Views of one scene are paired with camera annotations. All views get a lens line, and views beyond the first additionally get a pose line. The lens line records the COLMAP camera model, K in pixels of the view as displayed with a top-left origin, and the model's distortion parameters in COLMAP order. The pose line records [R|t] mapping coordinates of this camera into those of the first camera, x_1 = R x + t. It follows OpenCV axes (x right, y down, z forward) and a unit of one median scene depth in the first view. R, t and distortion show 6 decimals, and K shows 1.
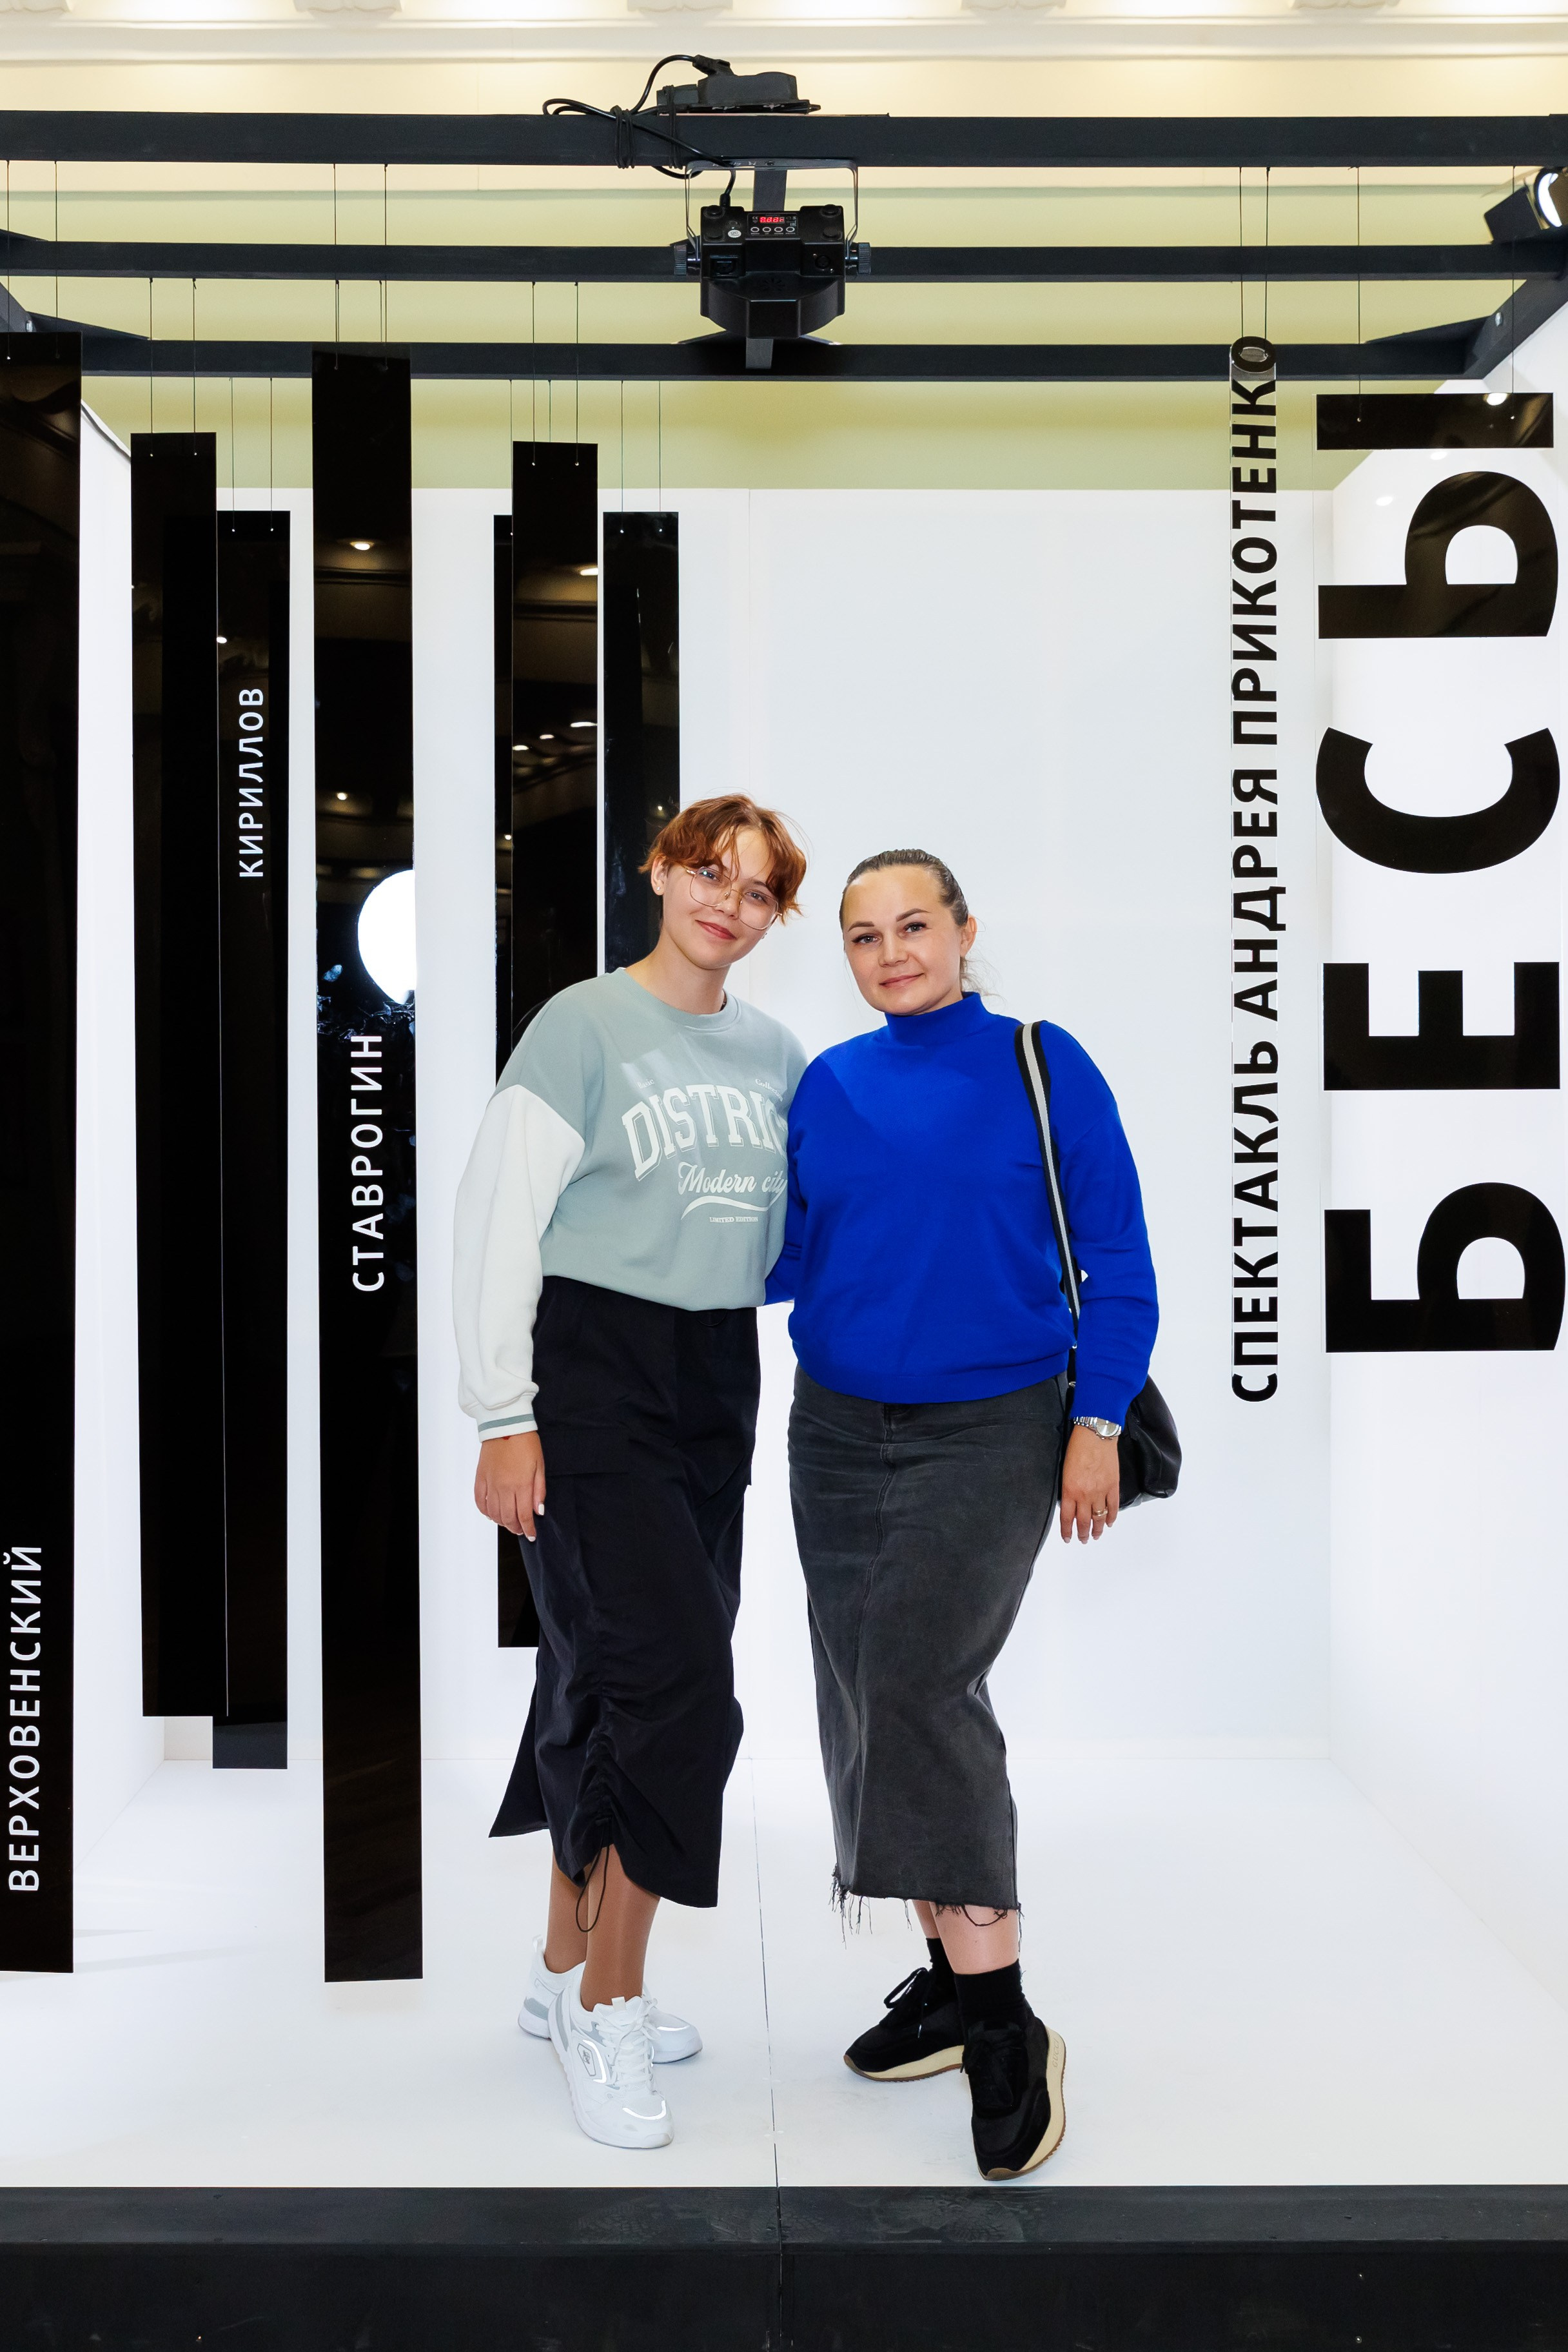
lens RADIAL K [[3347.6, 0, 734.4], [0, 3347.6, 1180.4], [0, 0, 1]] dist [0.007223, 0.000000]
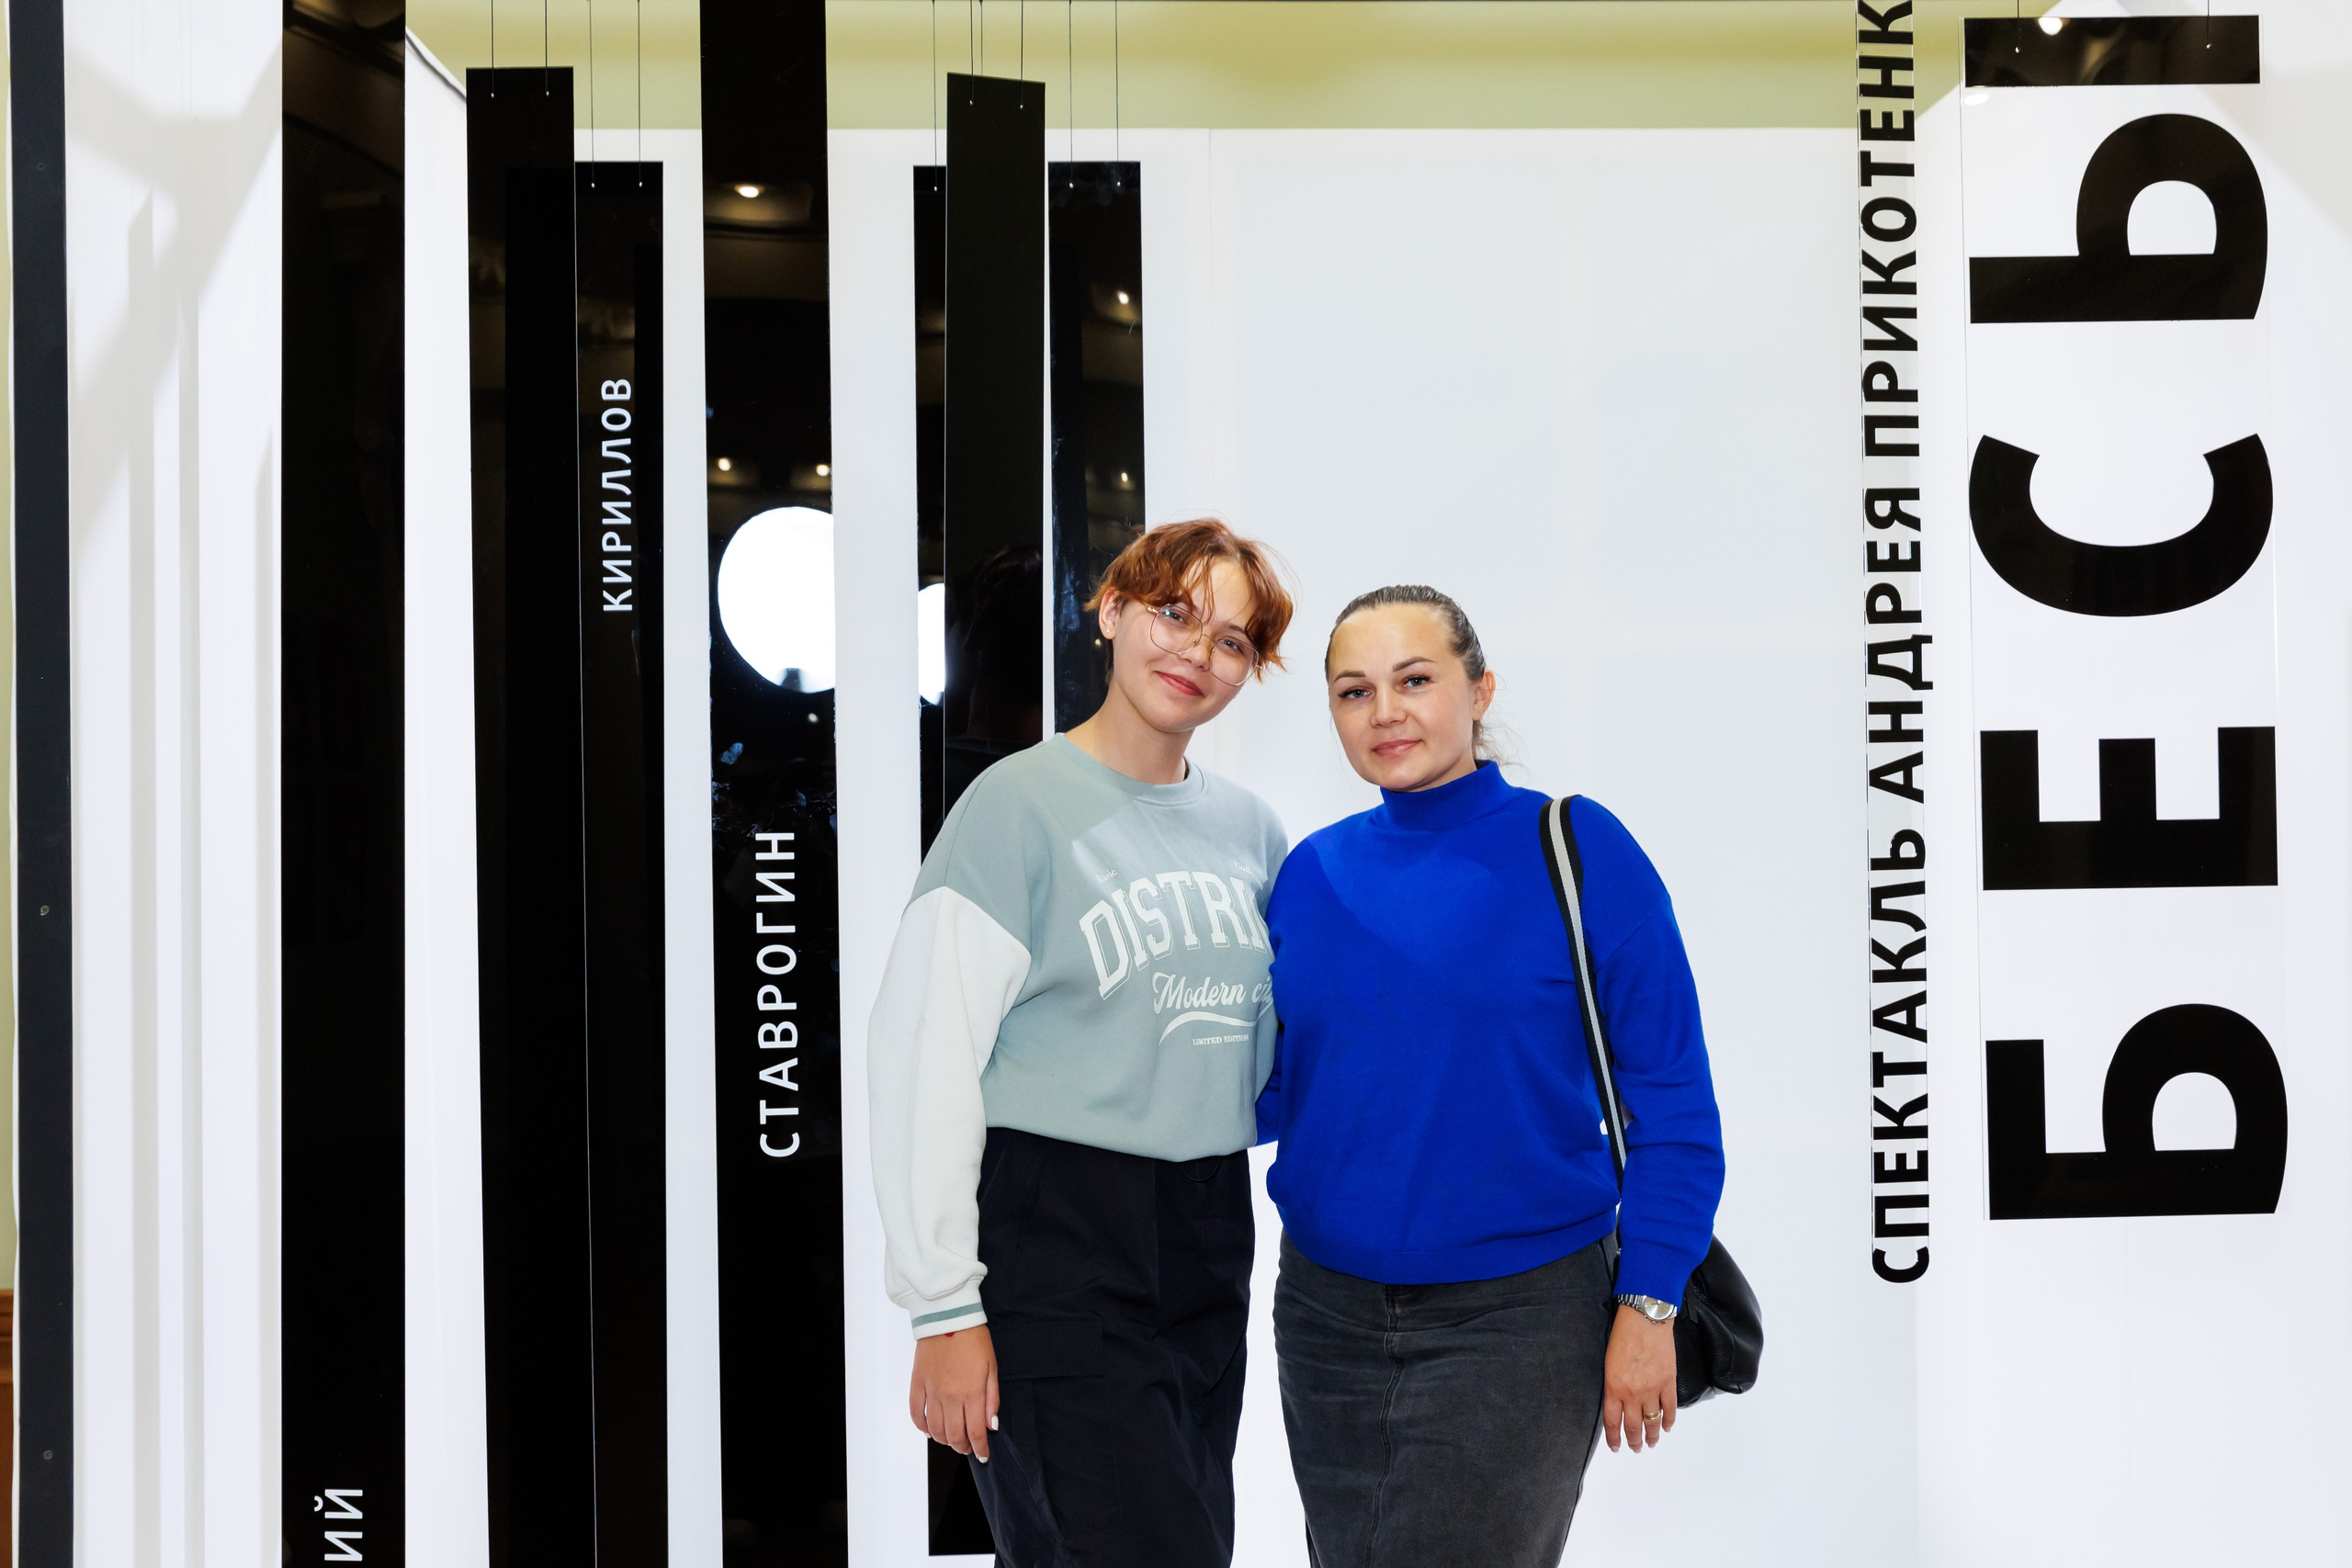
lens RADIAL K [[3476.2, 0, 1165.4], [0, 3476.2, 787.6], [0, 0, 1]] dist [-0.001743, 0.000000]
pose [[0.999733, -0.008423, 0.021511, -0.035514], [0.008771, 0.999831, -0.016132, -0.039659], [-0.021371, 0.016316, 0.999638, 0.179350]]
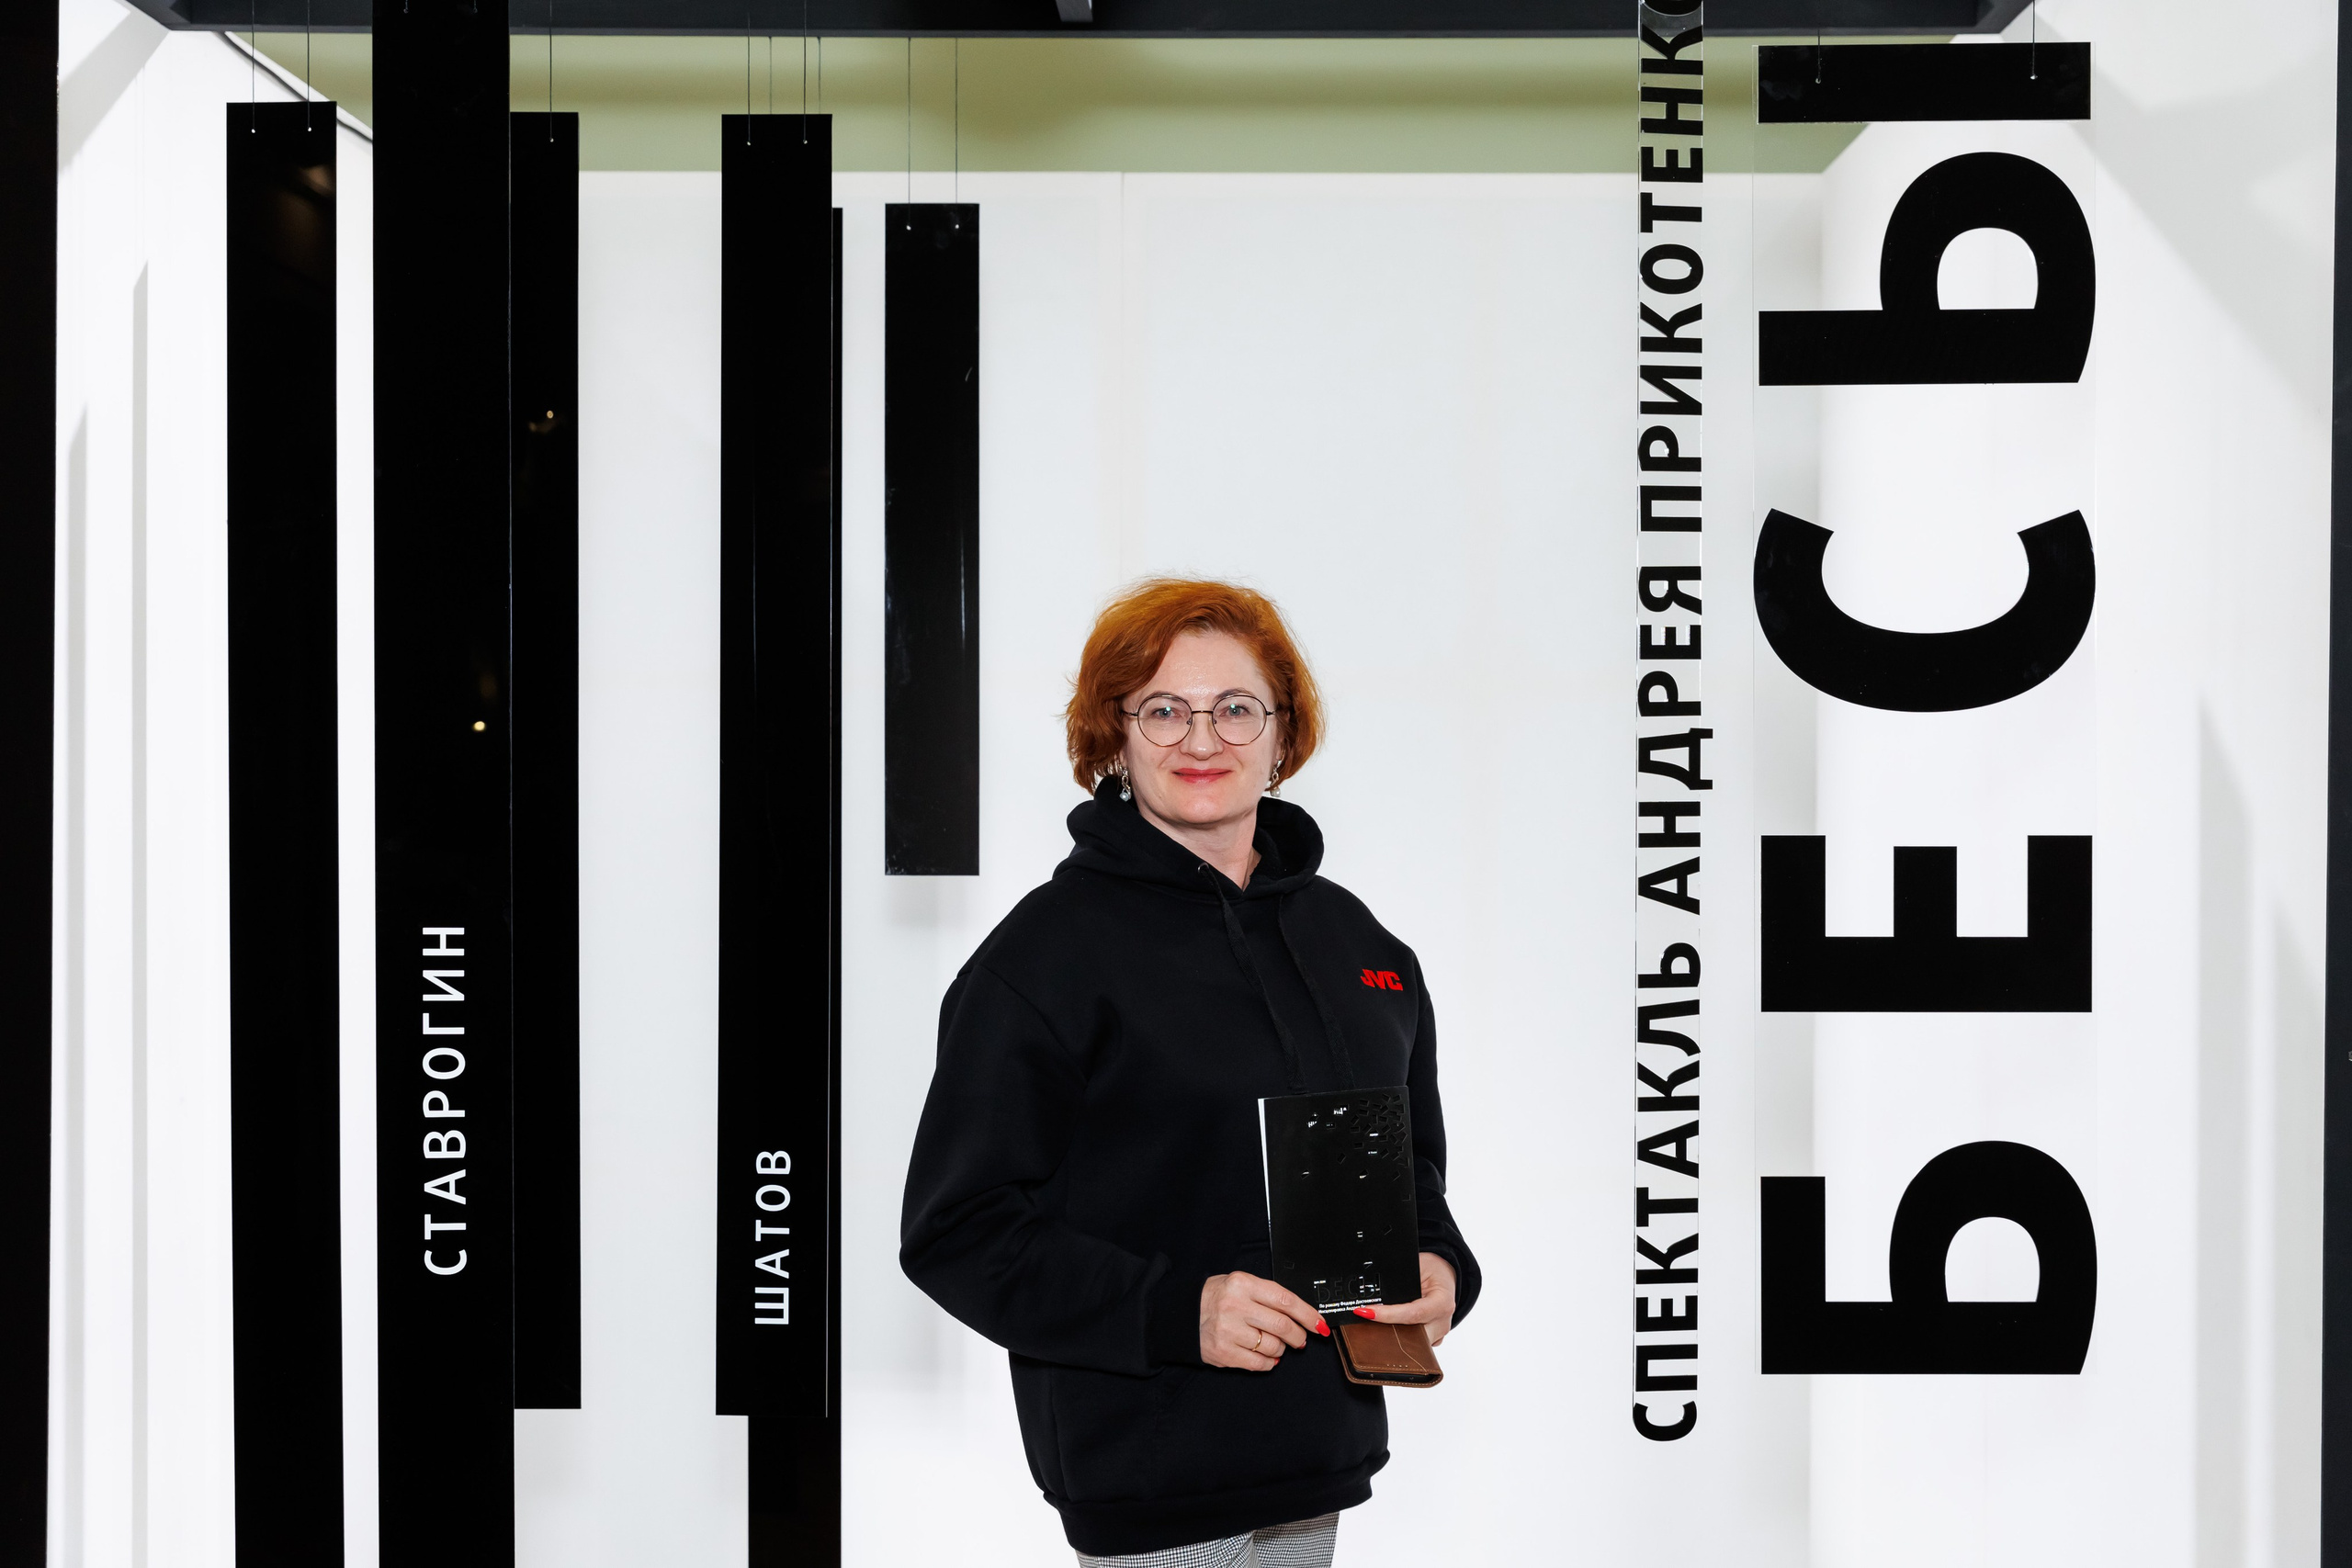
lens RADIAL K [[3079.8, 0, 1178.9], [0, 3079.8, 820.1], [0, 0, 1]] dist [-0.014232, 0.000000]
pose [[0.999394, 0.006842, -0.034132, 0.072735], [-0.006723, 0.999971, 0.003609, -0.069695], [0.034156, -0.003377, 0.999411, 0.333995]]
